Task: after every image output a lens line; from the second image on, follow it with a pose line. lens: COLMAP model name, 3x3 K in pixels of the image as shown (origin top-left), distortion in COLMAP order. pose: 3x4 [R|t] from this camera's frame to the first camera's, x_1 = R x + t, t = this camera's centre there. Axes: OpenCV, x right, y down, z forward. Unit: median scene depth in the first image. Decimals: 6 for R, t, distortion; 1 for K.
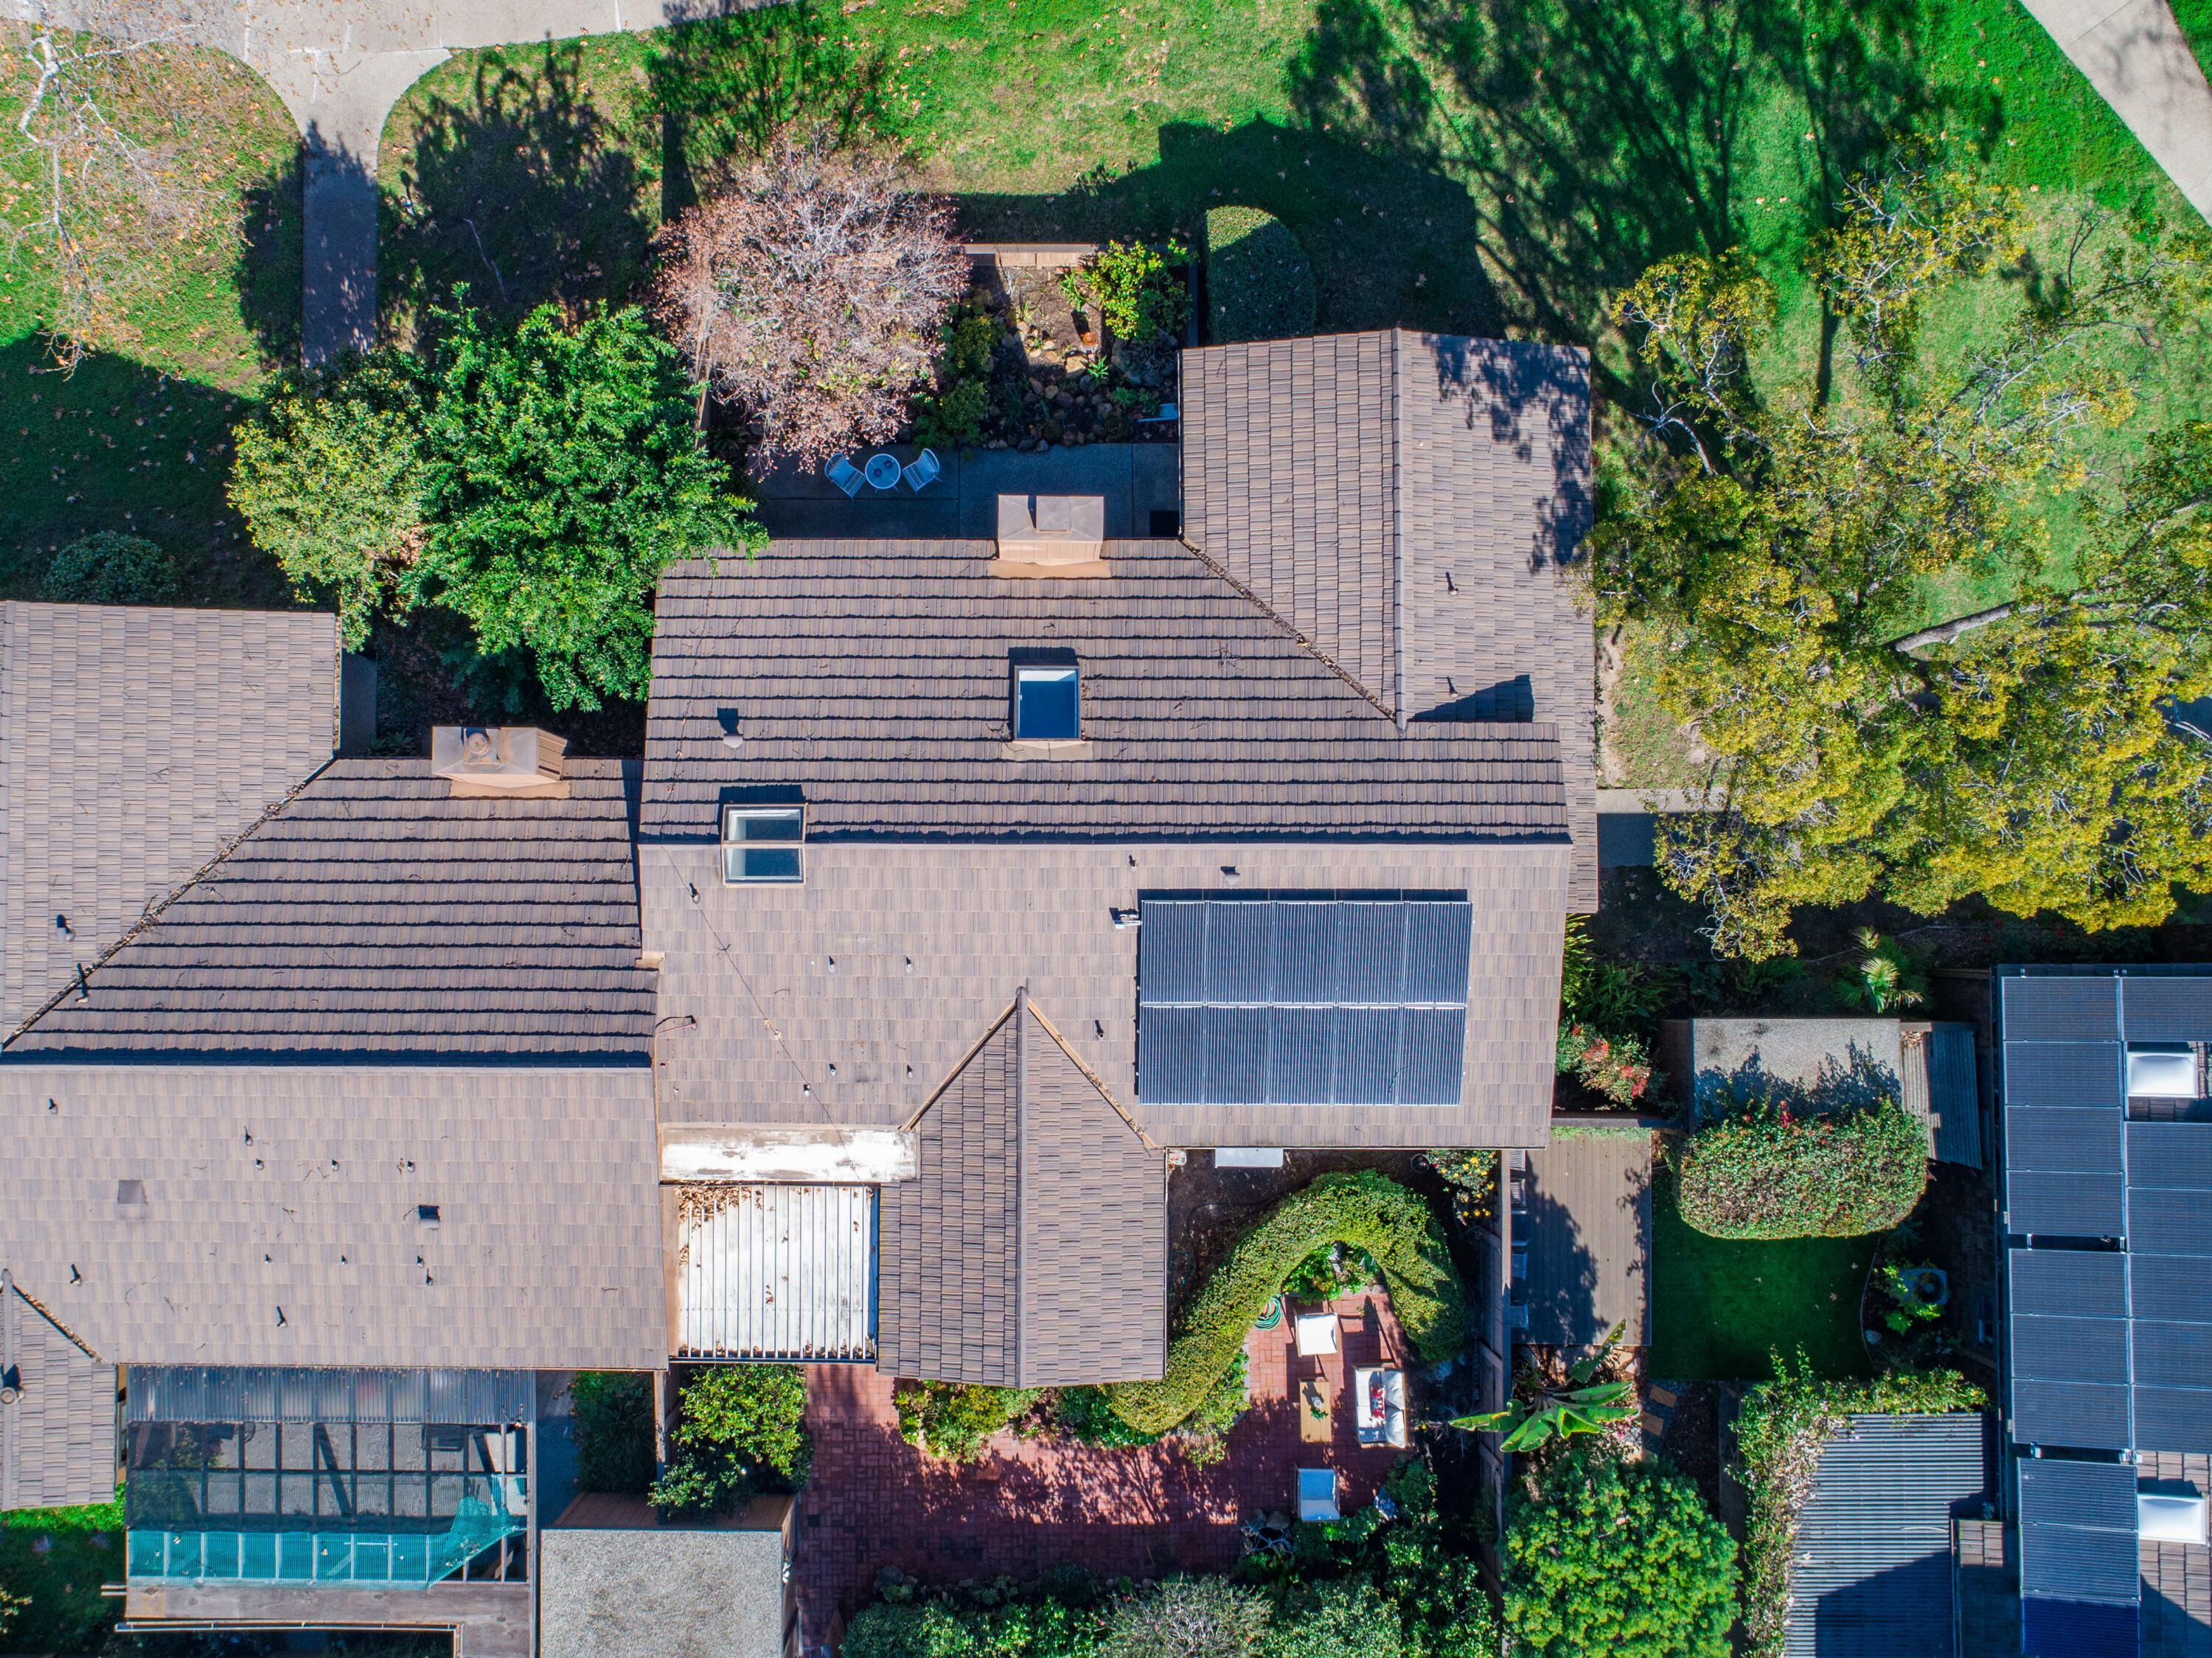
lens RADIAL K [[1695.4, 0, 1081.9], [0, 1695.4, 832.4], [0, 0, 1]] dist [-0.011949, 0.001084]
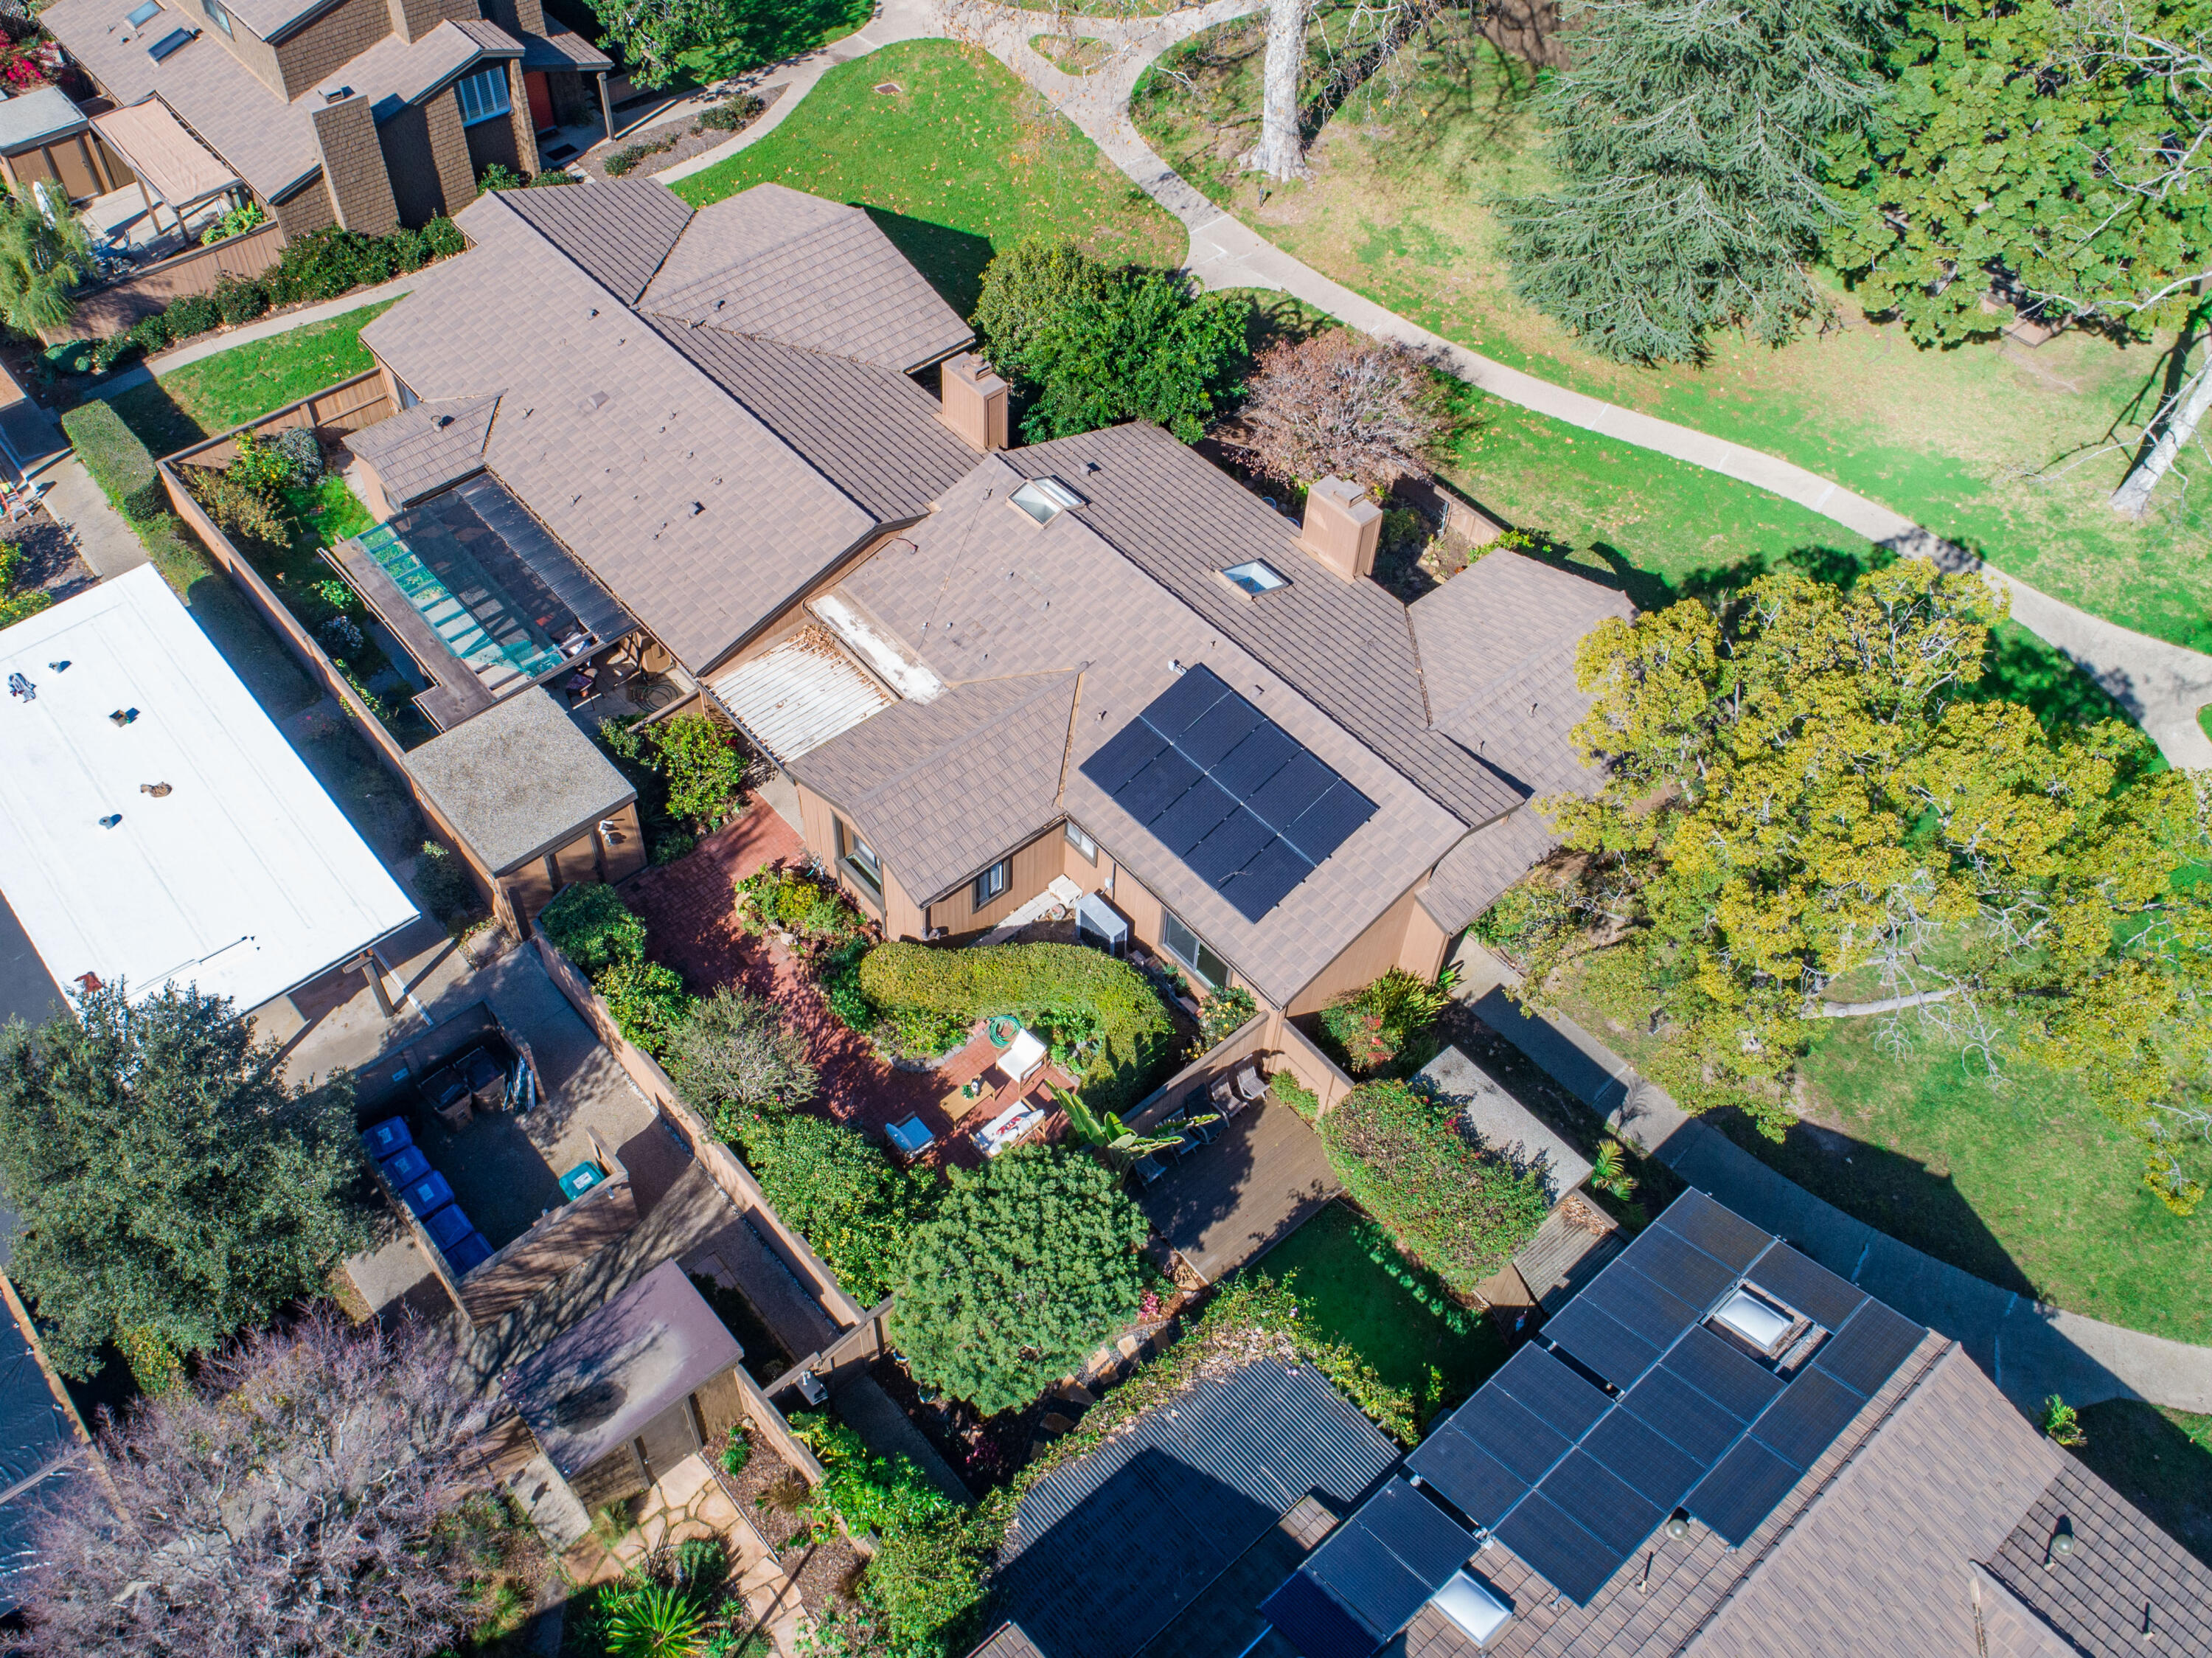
lens RADIAL K [[1751.6, 0, 1115.1], [0, 1751.6, 808.7], [0, 0, 1]] dist [-0.011794, -0.001933]
pose [[0.666057, 0.591590, -0.454301, 0.660269], [-0.745643, 0.544105, -0.384664, 0.653565], [0.019624, 0.594954, 0.803520, -0.042627]]
